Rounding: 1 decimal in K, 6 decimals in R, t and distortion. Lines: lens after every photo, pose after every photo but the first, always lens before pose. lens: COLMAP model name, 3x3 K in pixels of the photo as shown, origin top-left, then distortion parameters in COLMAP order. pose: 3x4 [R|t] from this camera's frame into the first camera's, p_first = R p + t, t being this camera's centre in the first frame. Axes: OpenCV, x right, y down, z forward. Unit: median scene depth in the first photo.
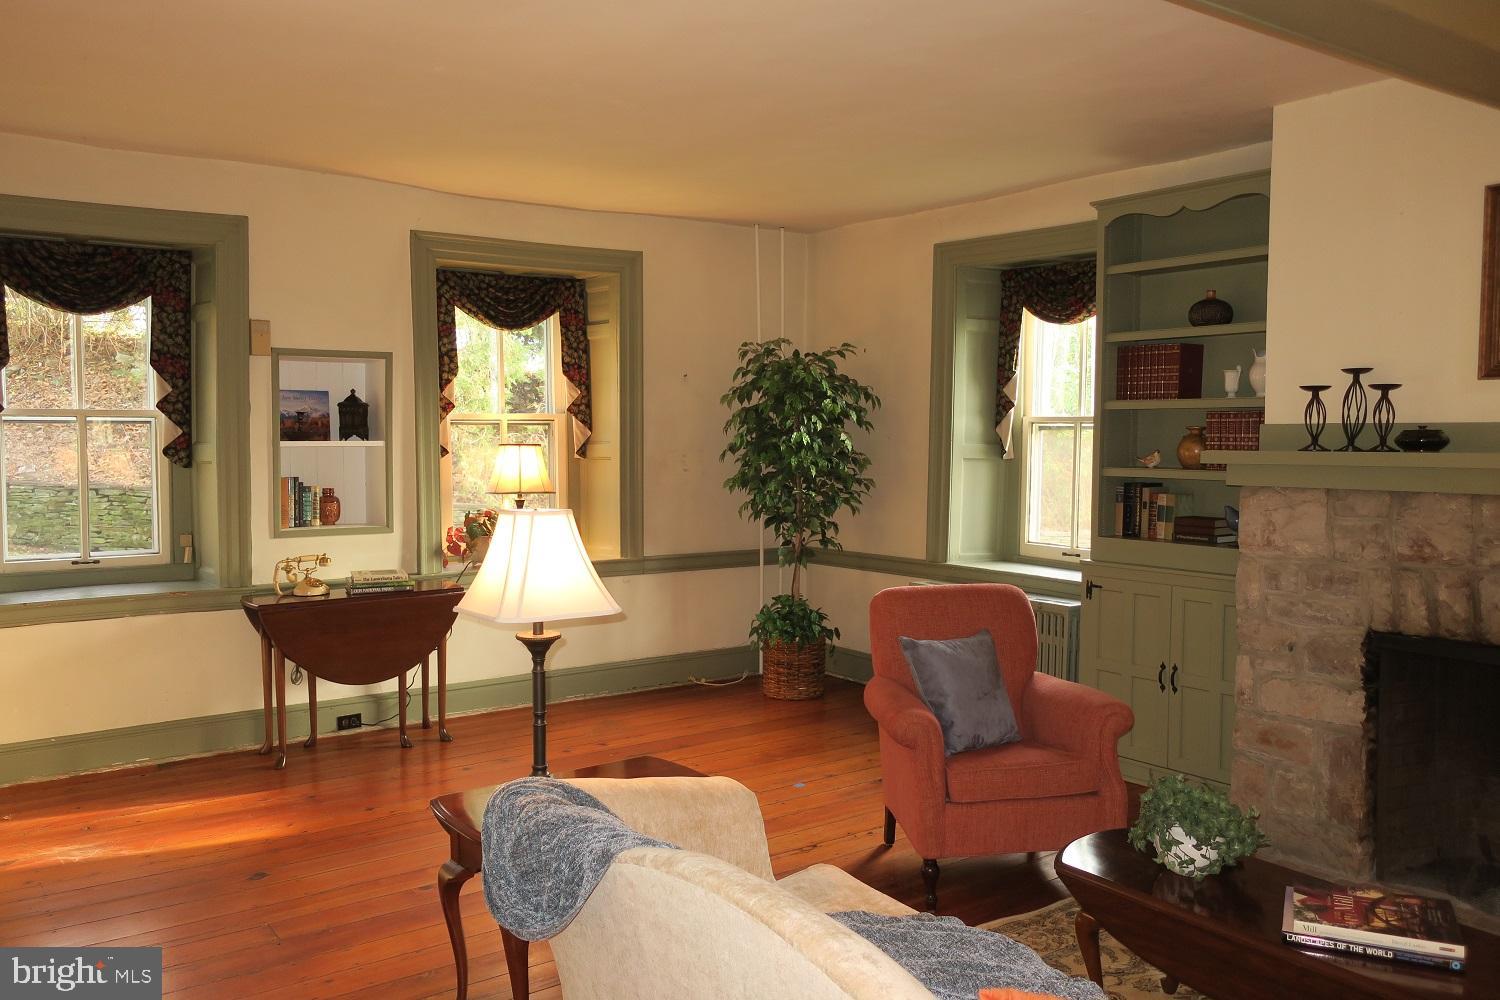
lens RADIAL K [[1201.1, 0, 750.0], [0, 1201.1, 500.0], [0, 0, 1]] dist [-0.001437, 0.001846]
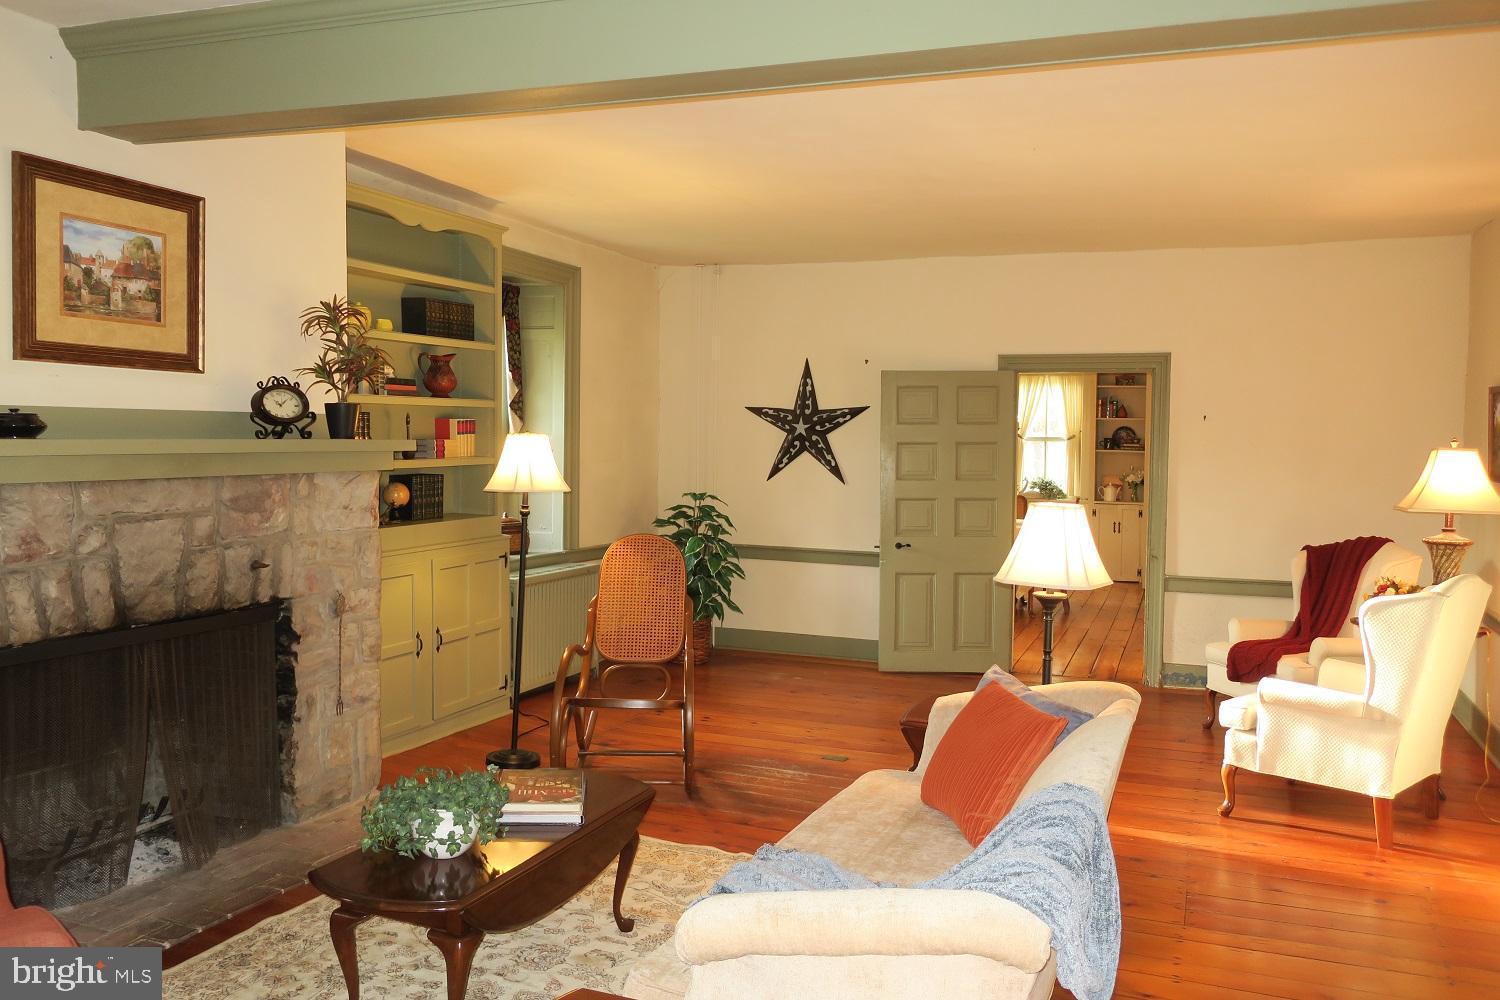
lens RADIAL K [[1221.7, 0, 750.0], [0, 1221.7, 500.0], [0, 0, 1]] dist [-0.008387, 0.001229]
pose [[-0.553827, -0.050792, 0.831081, -0.221462], [0.034136, 0.995913, 0.083614, -0.023001], [-0.831932, 0.074678, -0.549830, 0.467765]]
